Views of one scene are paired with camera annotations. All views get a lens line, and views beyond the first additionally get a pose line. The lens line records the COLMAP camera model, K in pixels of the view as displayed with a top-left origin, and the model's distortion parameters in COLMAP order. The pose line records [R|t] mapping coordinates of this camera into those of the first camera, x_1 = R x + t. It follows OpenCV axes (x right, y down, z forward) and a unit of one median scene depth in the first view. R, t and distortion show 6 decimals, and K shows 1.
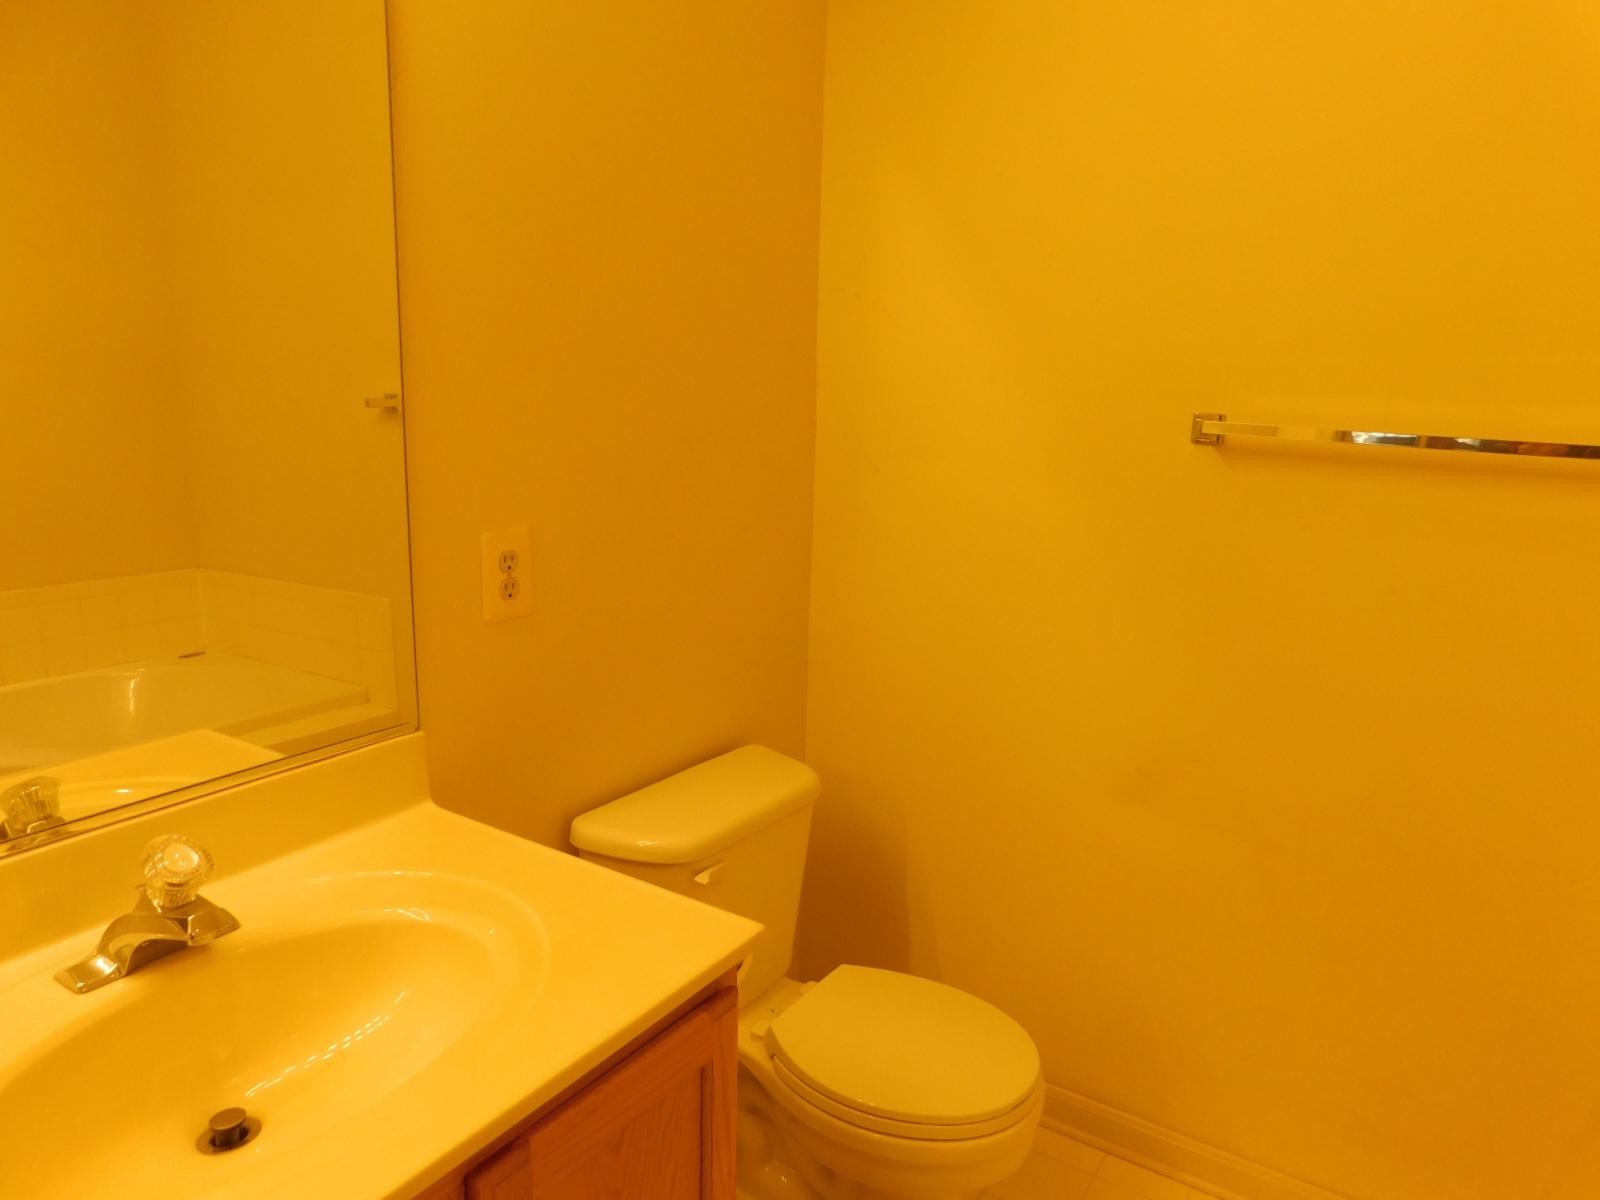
lens RADIAL K [[1066.5, 0, 800.0], [0, 1066.5, 600.0], [0, 0, 1]] dist [-0.019346, -0.001605]
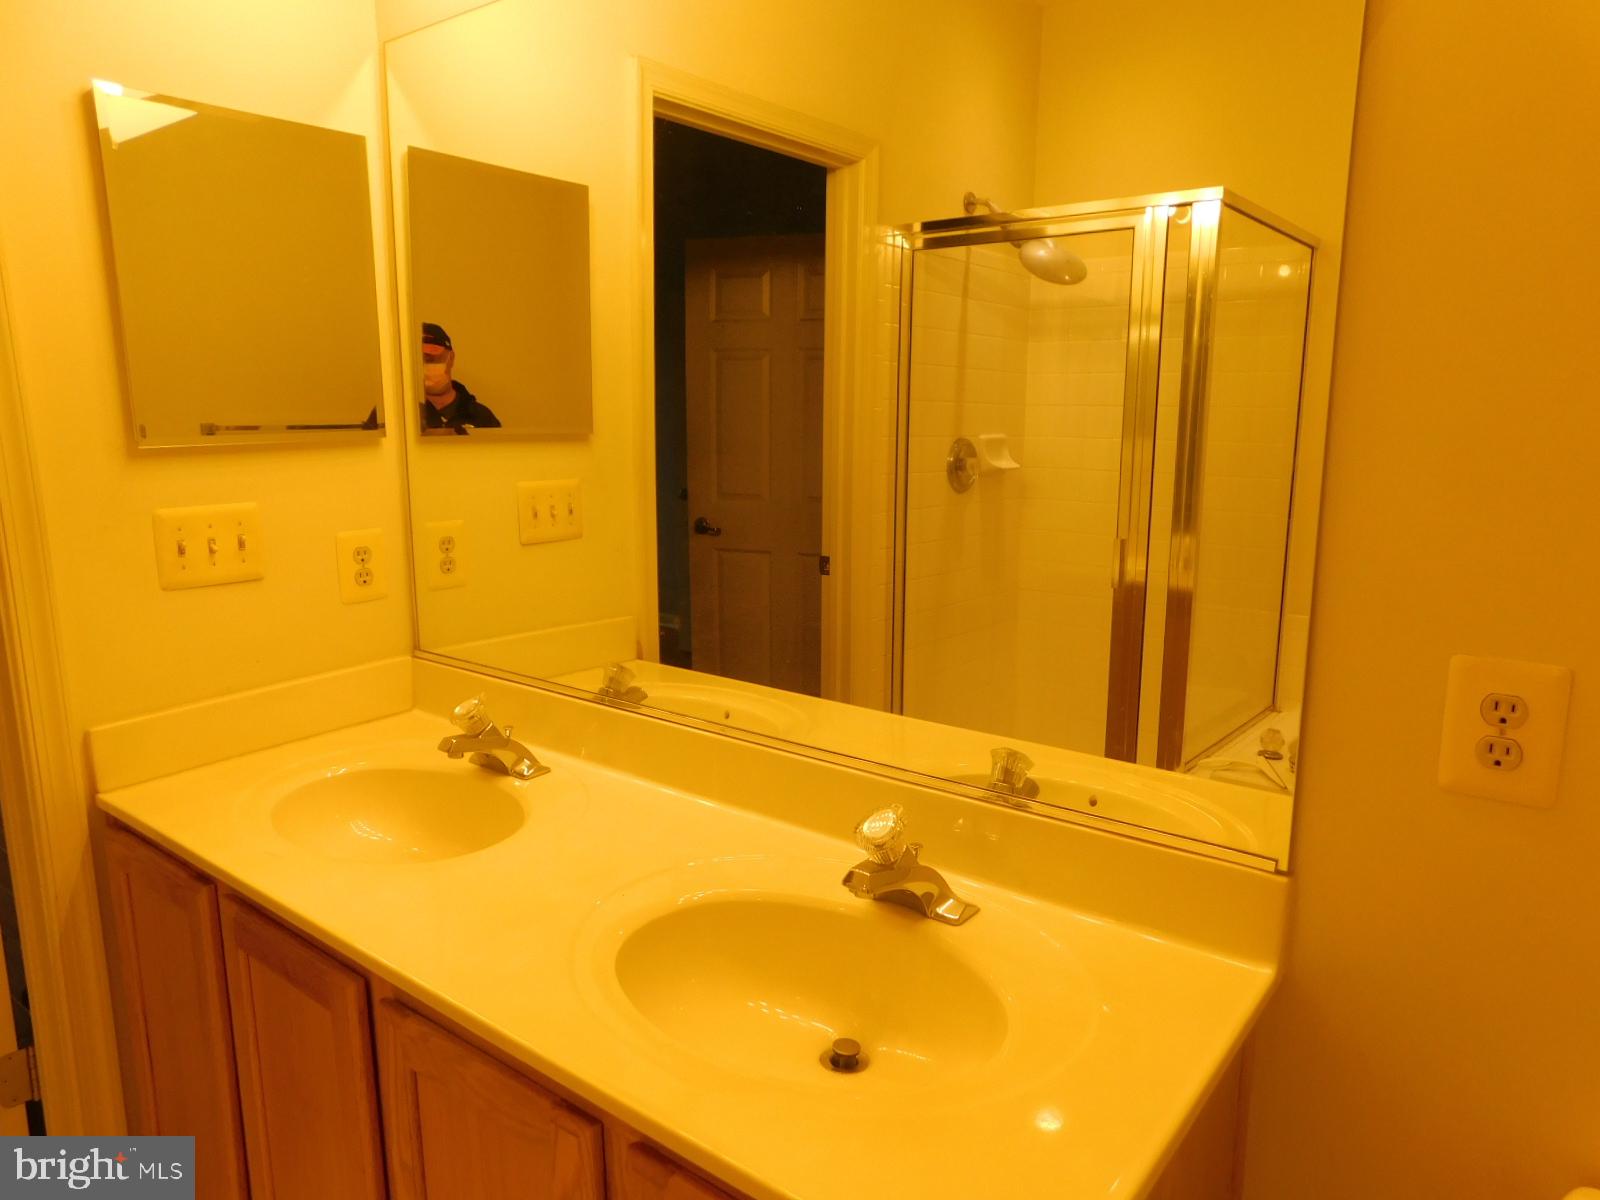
lens RADIAL K [[1066.5, 0, 800.0], [0, 1066.5, 600.0], [0, 0, 1]] dist [-0.019346, -0.001605]
pose [[-0.079173, 0.148080, -0.985801, 0.387457], [-0.204319, 0.965500, 0.161440, -0.119776], [0.975697, 0.214200, -0.046186, 0.616768]]
